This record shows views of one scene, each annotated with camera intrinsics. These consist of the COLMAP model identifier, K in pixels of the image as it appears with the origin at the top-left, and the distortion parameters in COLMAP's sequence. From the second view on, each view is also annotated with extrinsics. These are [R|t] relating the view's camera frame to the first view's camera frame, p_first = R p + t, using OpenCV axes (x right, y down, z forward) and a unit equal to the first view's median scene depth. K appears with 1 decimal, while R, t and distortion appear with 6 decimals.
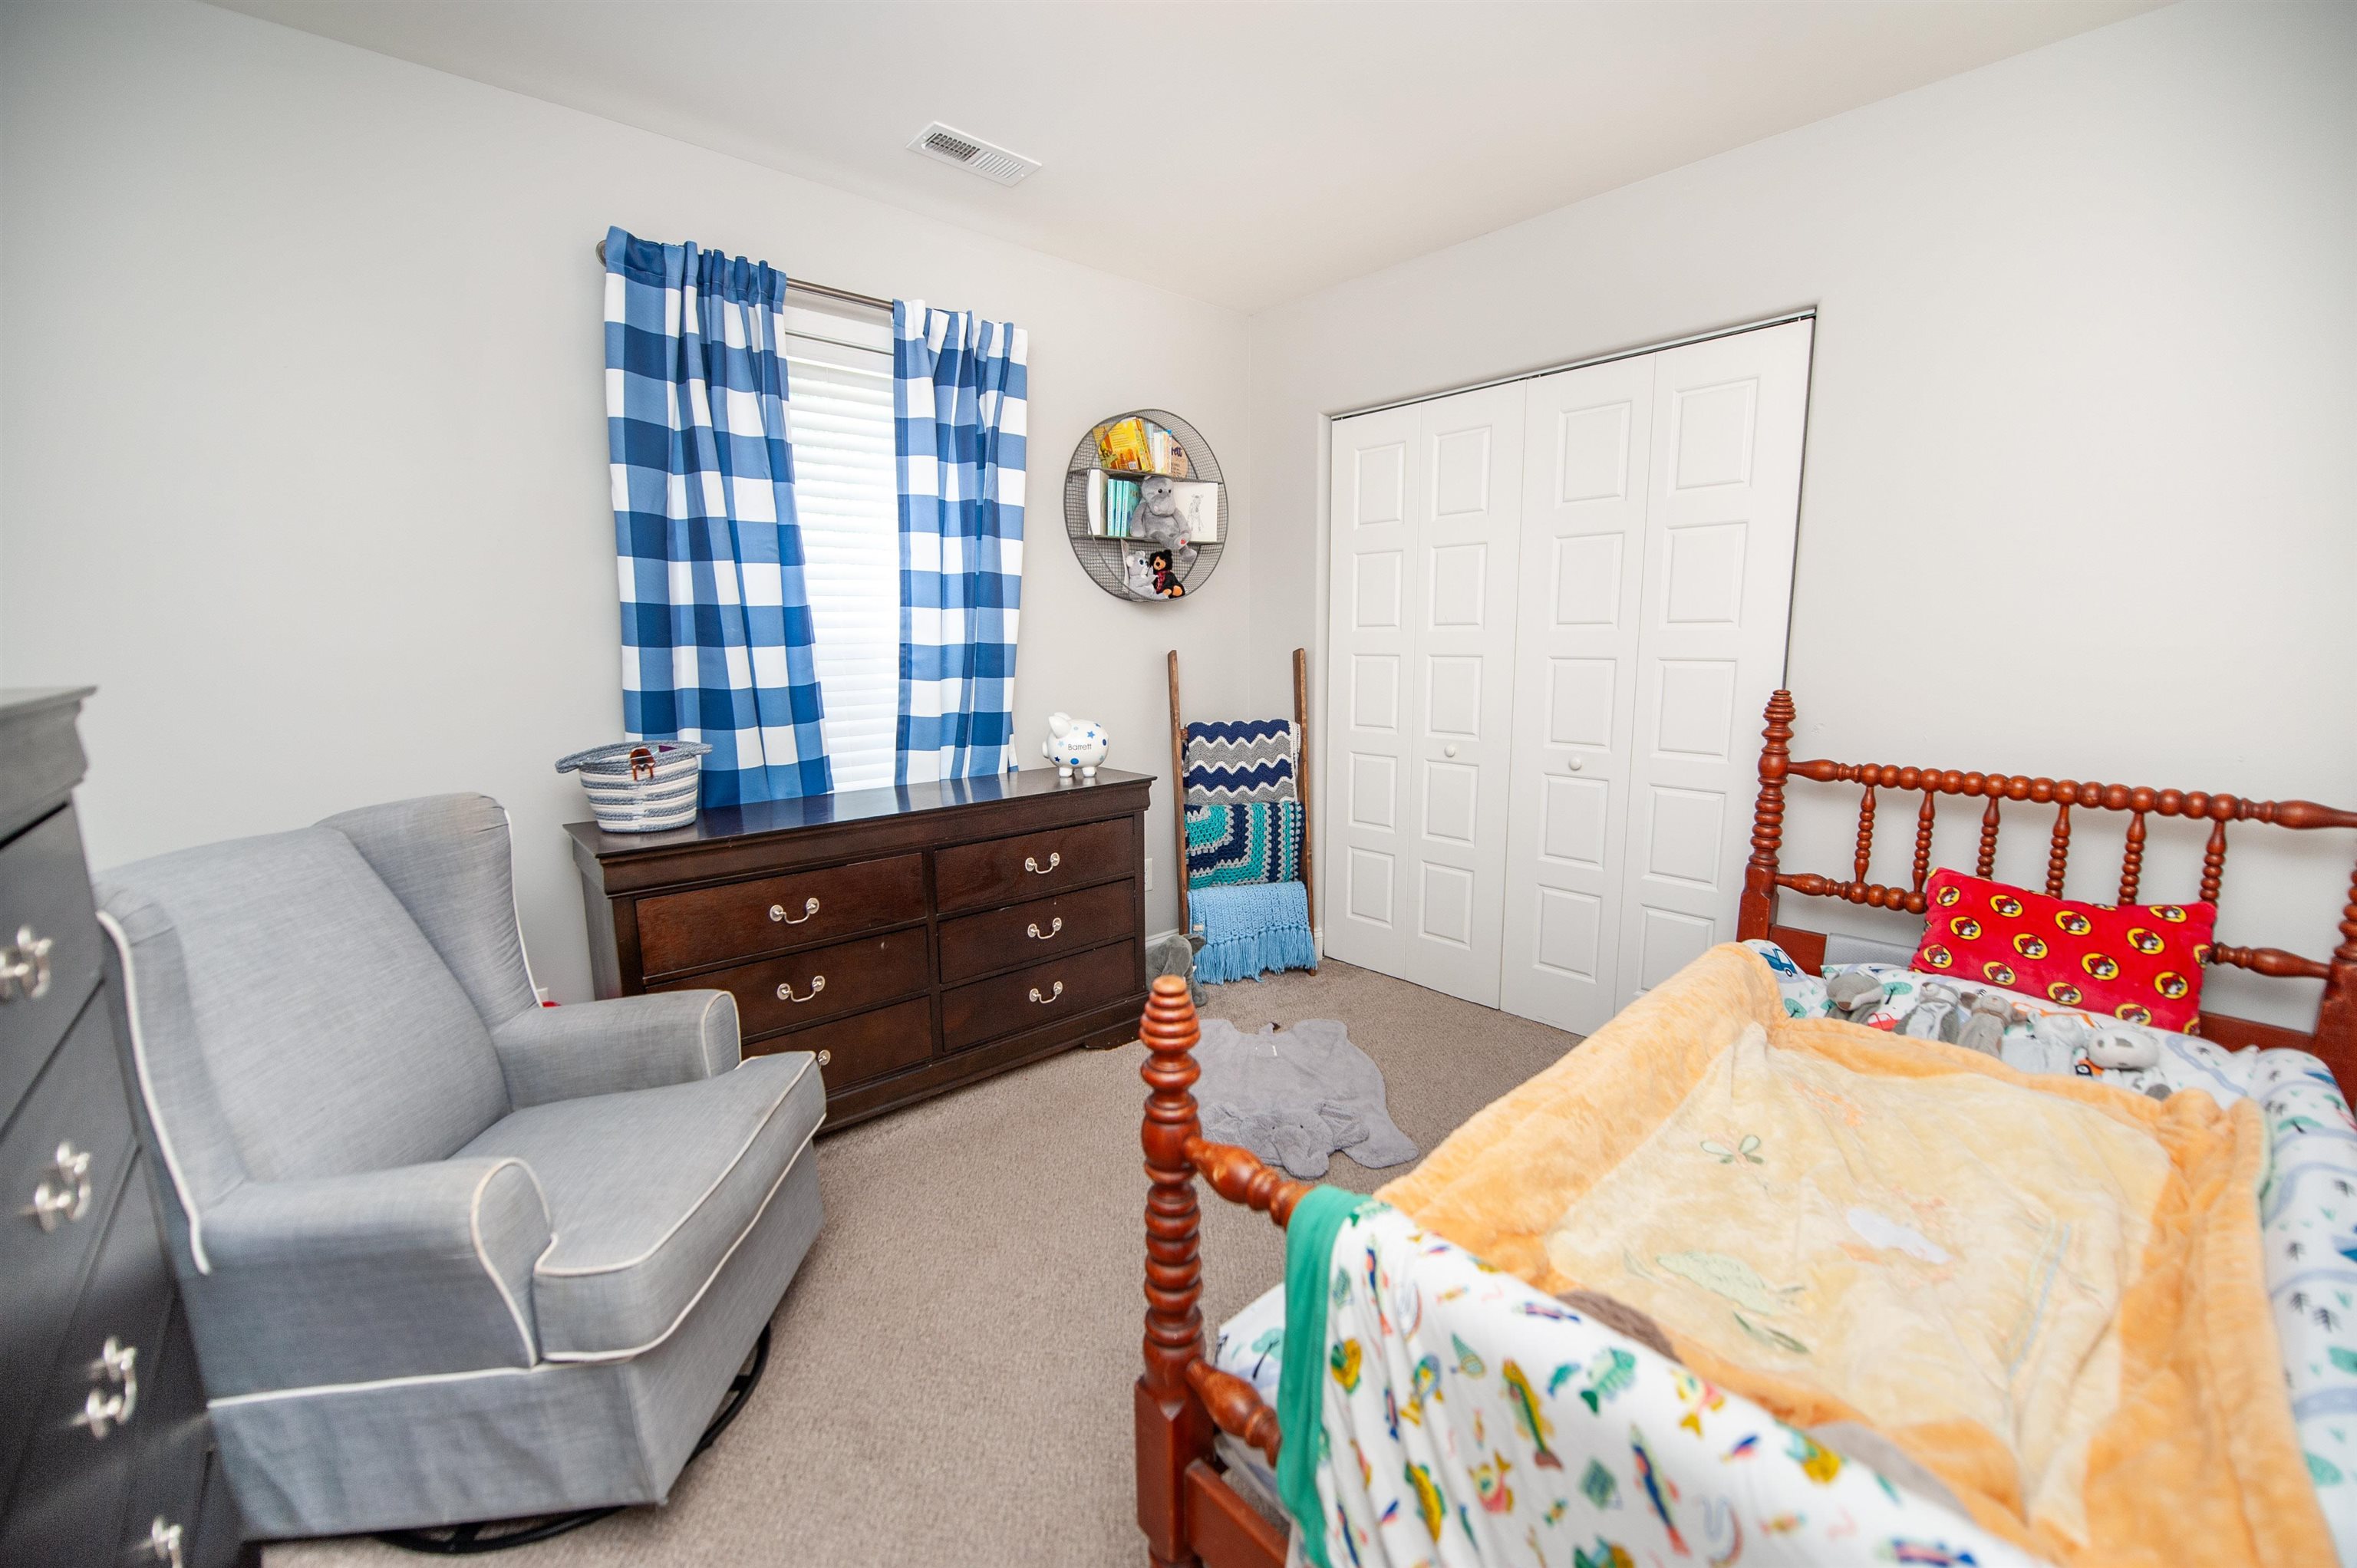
lens RADIAL K [[991.0, 0, 1189.2], [0, 991.0, 790.1], [0, 0, 1]] dist [-0.016818, -0.004500]
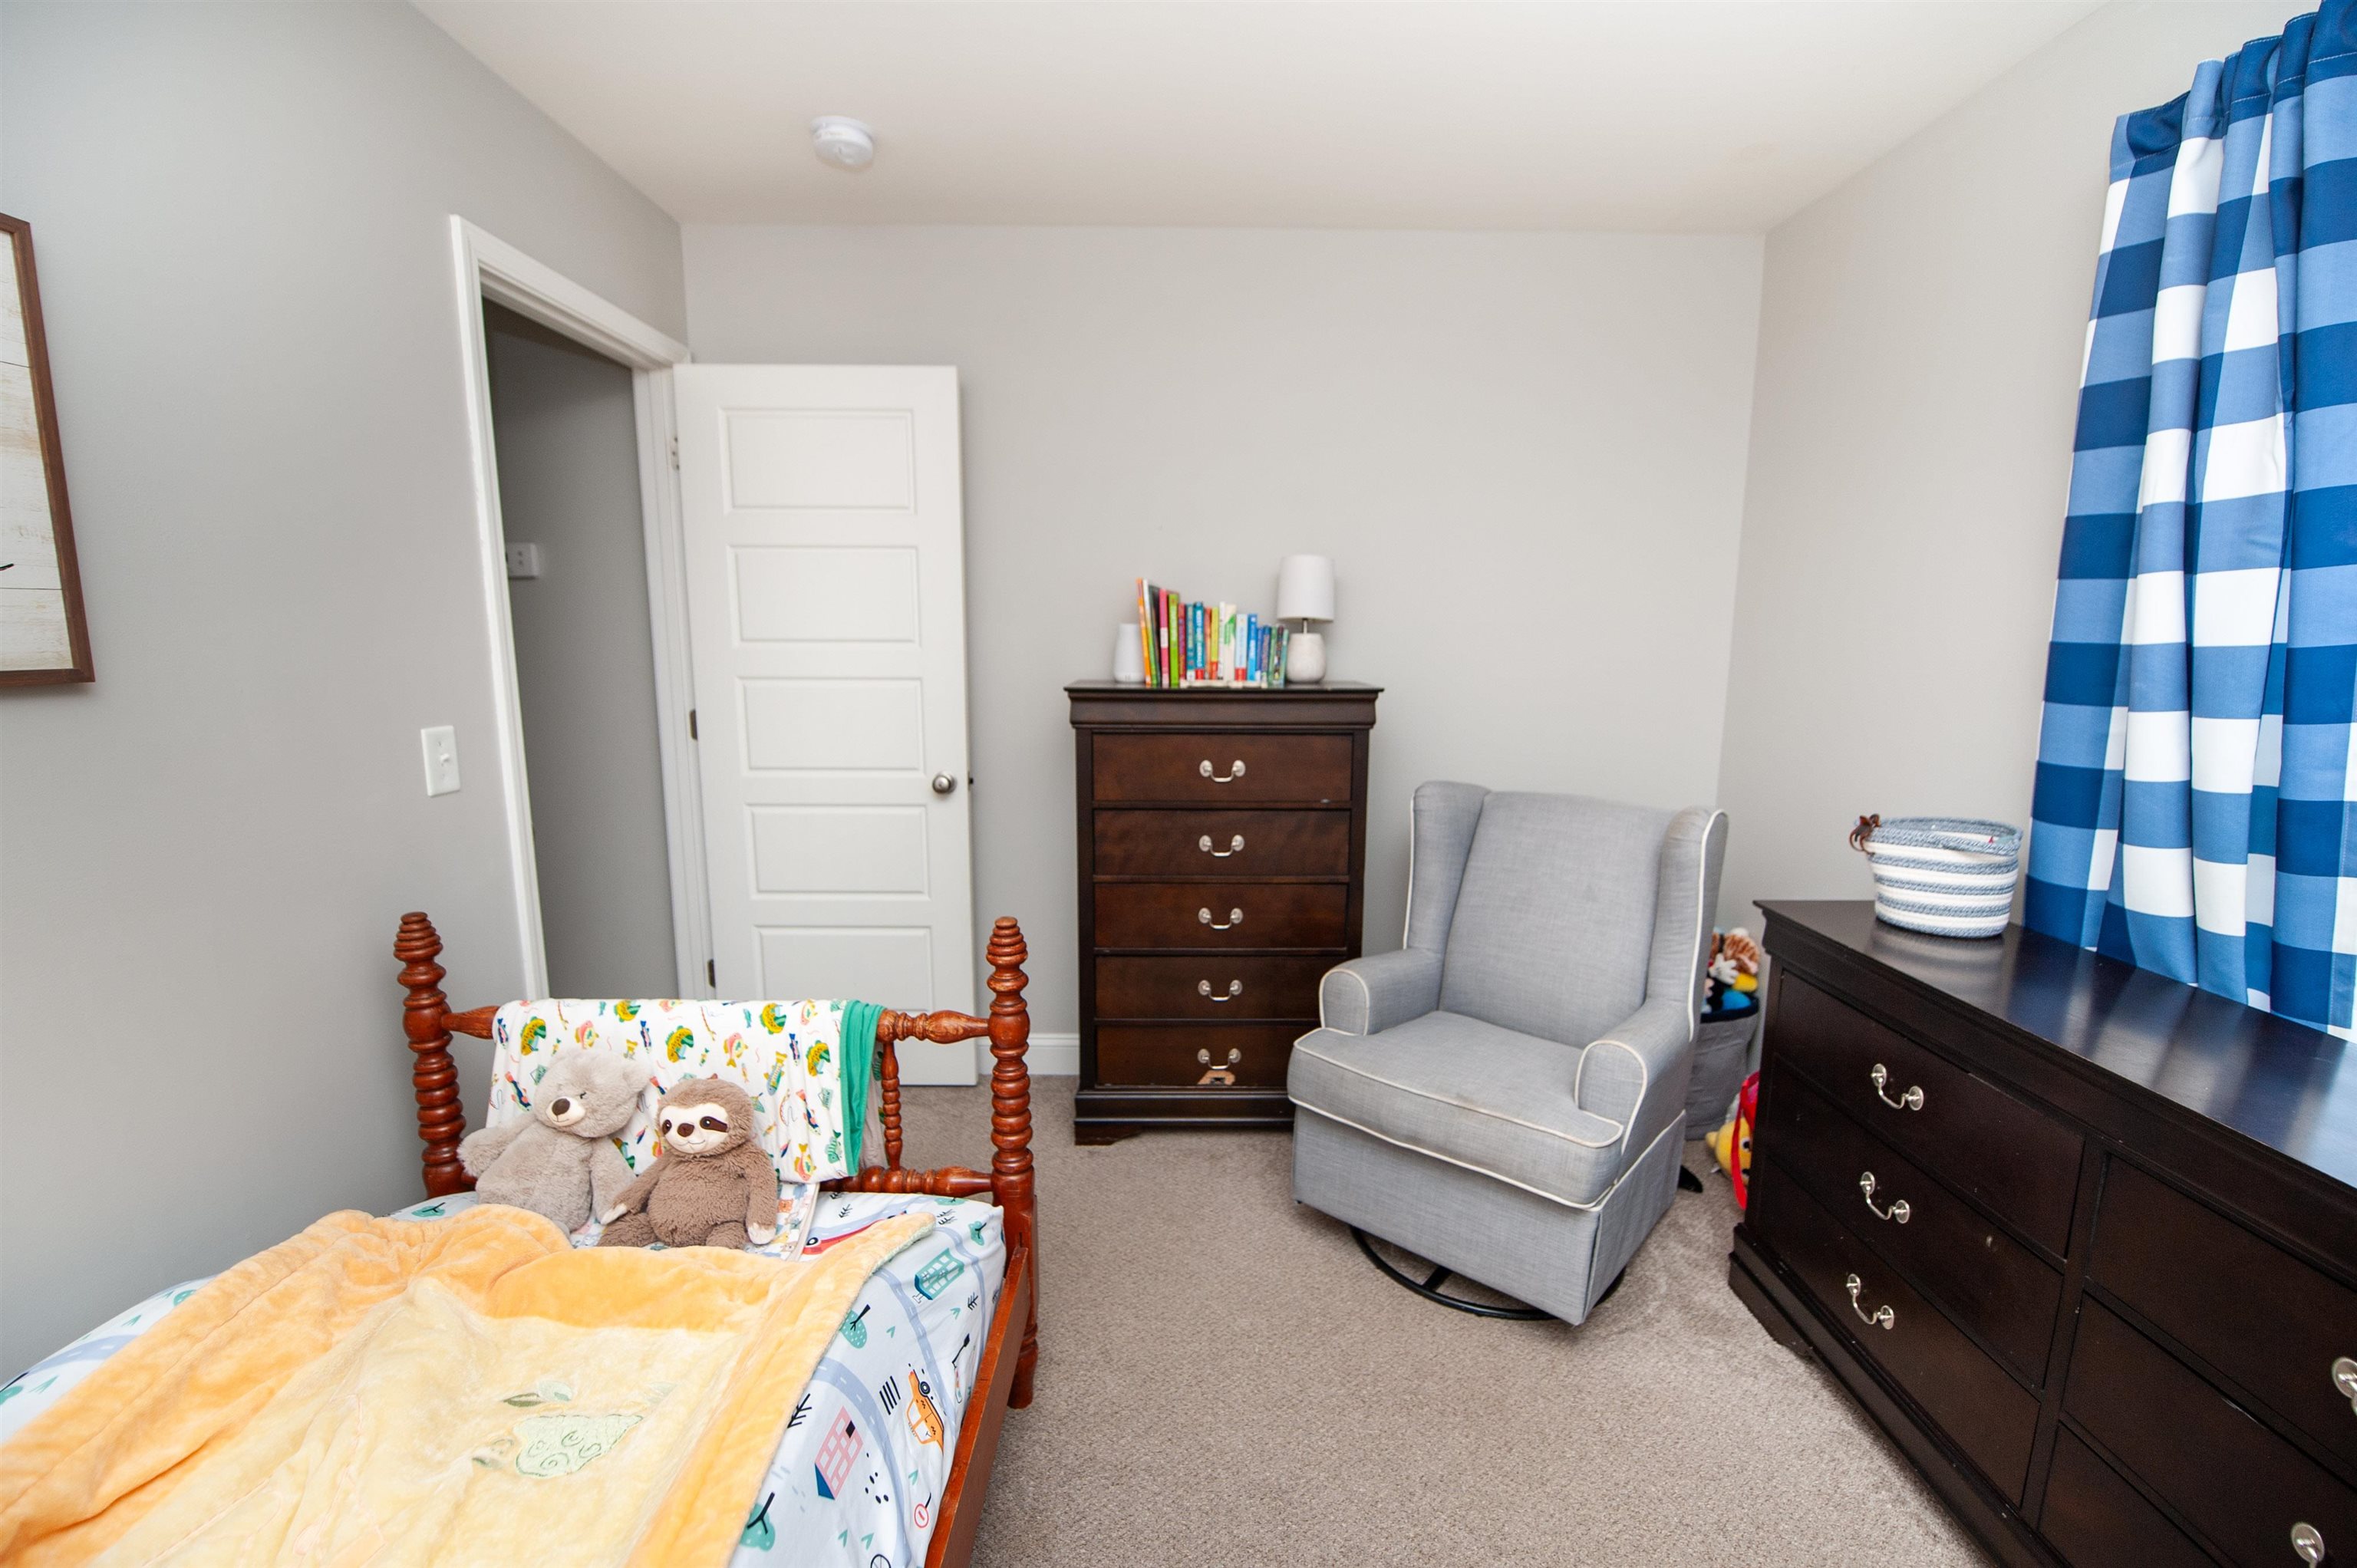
lens RADIAL K [[991.0, 0, 1189.2], [0, 991.0, 790.1], [0, 0, 1]] dist [-0.016818, -0.004500]
pose [[-0.657581, 0.119668, -0.743819, 0.398191], [-0.120190, 0.957996, 0.260380, -0.189640], [0.743735, 0.260621, -0.615577, 0.967334]]
